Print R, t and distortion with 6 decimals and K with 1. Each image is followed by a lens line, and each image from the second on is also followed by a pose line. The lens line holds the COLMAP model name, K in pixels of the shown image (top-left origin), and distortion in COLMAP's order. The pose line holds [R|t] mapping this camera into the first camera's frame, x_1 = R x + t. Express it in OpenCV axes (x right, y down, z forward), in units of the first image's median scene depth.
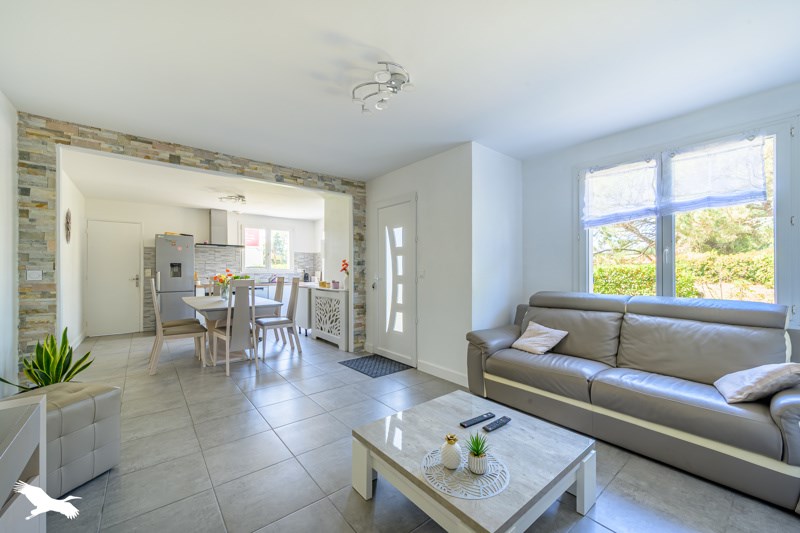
lens RADIAL K [[317.4, 0, 397.6], [0, 317.4, 260.6], [0, 0, 1]] dist [-0.000757, -0.000257]
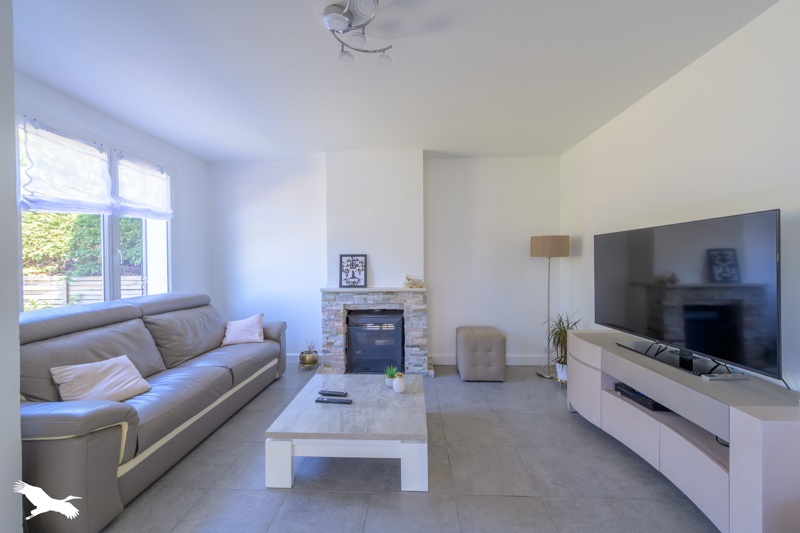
lens RADIAL K [[317.4, 0, 397.6], [0, 317.4, 260.6], [0, 0, 1]] dist [-0.000757, -0.000257]
pose [[-0.729843, 0.014561, 0.683460, -0.368316], [-0.011313, 0.999379, -0.033373, 0.016226], [-0.683522, -0.032089, -0.729225, 0.879712]]
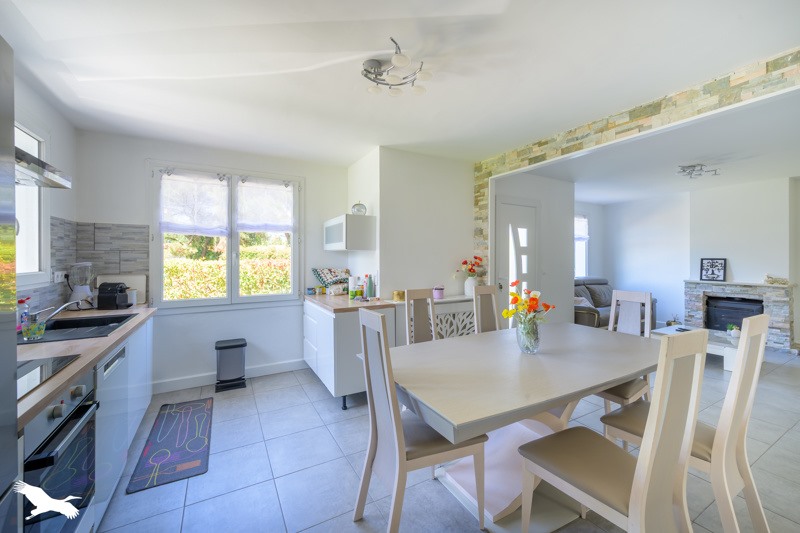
lens RADIAL K [[317.4, 0, 397.6], [0, 317.4, 260.6], [0, 0, 1]] dist [-0.000757, -0.000257]
pose [[0.179485, -0.005056, 0.983748, -1.312692], [-0.032541, 0.999409, 0.011074, 0.006277], [-0.983222, -0.034000, 0.179215, 1.433057]]
